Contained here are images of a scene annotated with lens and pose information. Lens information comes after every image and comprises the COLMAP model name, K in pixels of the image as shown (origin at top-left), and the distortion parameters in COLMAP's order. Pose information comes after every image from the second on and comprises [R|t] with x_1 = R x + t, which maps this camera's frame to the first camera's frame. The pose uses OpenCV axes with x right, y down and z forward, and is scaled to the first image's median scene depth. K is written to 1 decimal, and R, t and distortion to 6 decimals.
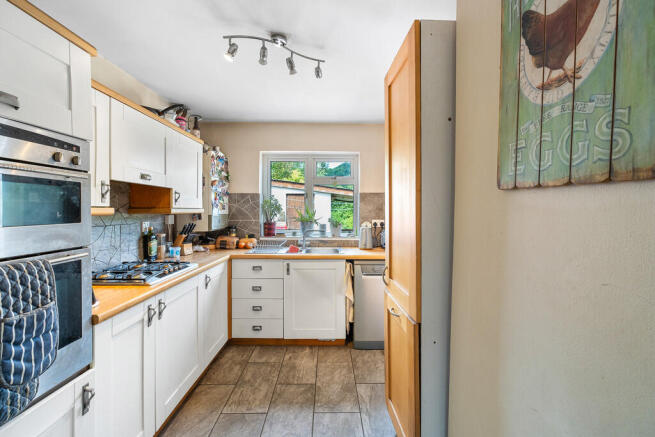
lens RADIAL K [[281.7, 0, 329.8], [0, 281.7, 225.4], [0, 0, 1]] dist [-0.001865, -0.000236]
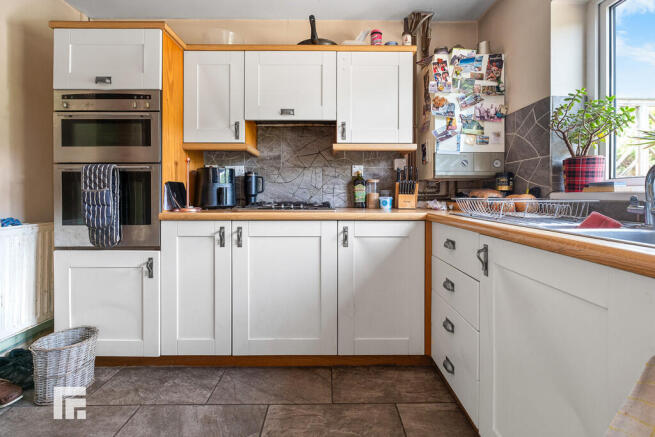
lens RADIAL K [[279.8, 0, 325.5], [0, 279.8, 198.1], [0, 0, 1]] dist [-0.000897, -0.000099]
pose [[-0.003114, 0.011092, -0.999934, 0.292466], [-0.058162, 0.998244, 0.011255, 0.095848], [0.998302, 0.058193, -0.002463, 0.960750]]
